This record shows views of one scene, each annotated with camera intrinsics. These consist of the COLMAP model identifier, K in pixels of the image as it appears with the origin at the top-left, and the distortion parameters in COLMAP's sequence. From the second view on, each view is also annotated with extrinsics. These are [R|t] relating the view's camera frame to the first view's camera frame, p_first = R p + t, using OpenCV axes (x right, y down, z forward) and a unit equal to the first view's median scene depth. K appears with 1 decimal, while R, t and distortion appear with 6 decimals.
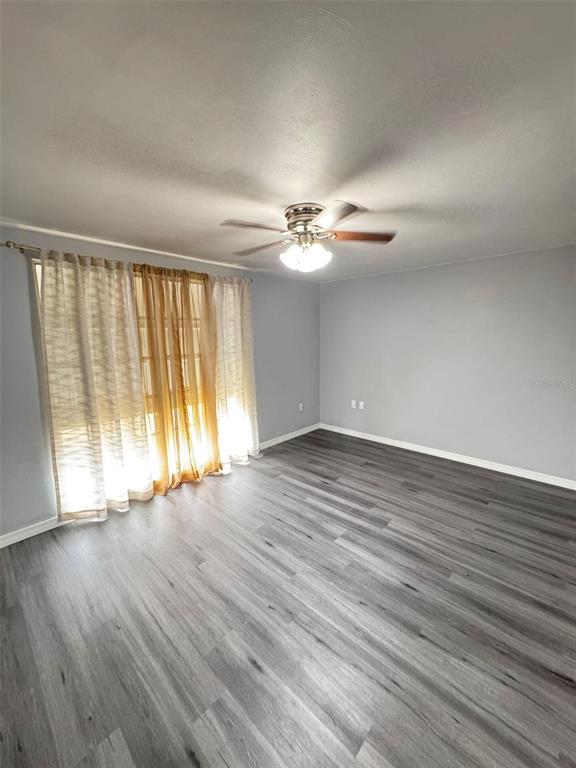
lens RADIAL K [[310.1, 0, 288.3], [0, 310.1, 381.9], [0, 0, 1]] dist [-0.000685, 0.000122]
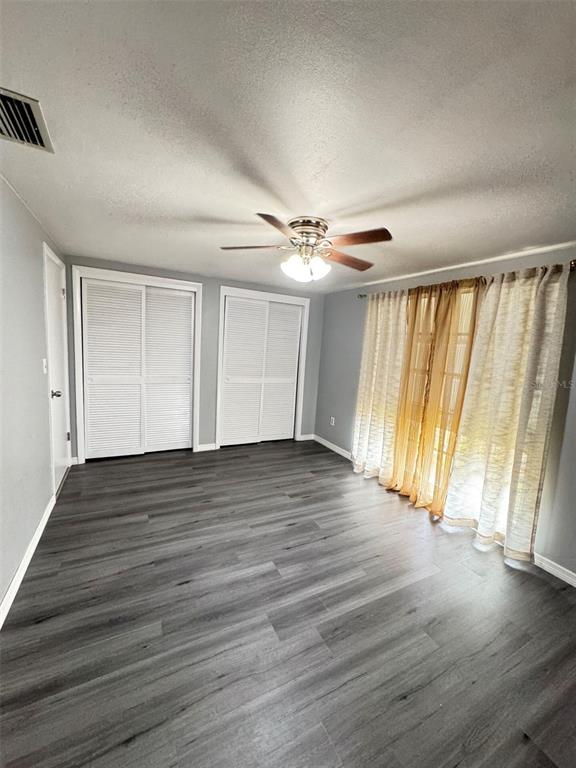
lens RADIAL K [[310.1, 0, 288.3], [0, 310.1, 381.9], [0, 0, 1]] dist [-0.000685, 0.000122]
pose [[-0.338119, 0.109279, -0.934737, 1.002983], [-0.203671, 0.961200, 0.186045, -0.203524], [0.918800, 0.253284, -0.302743, 1.262248]]
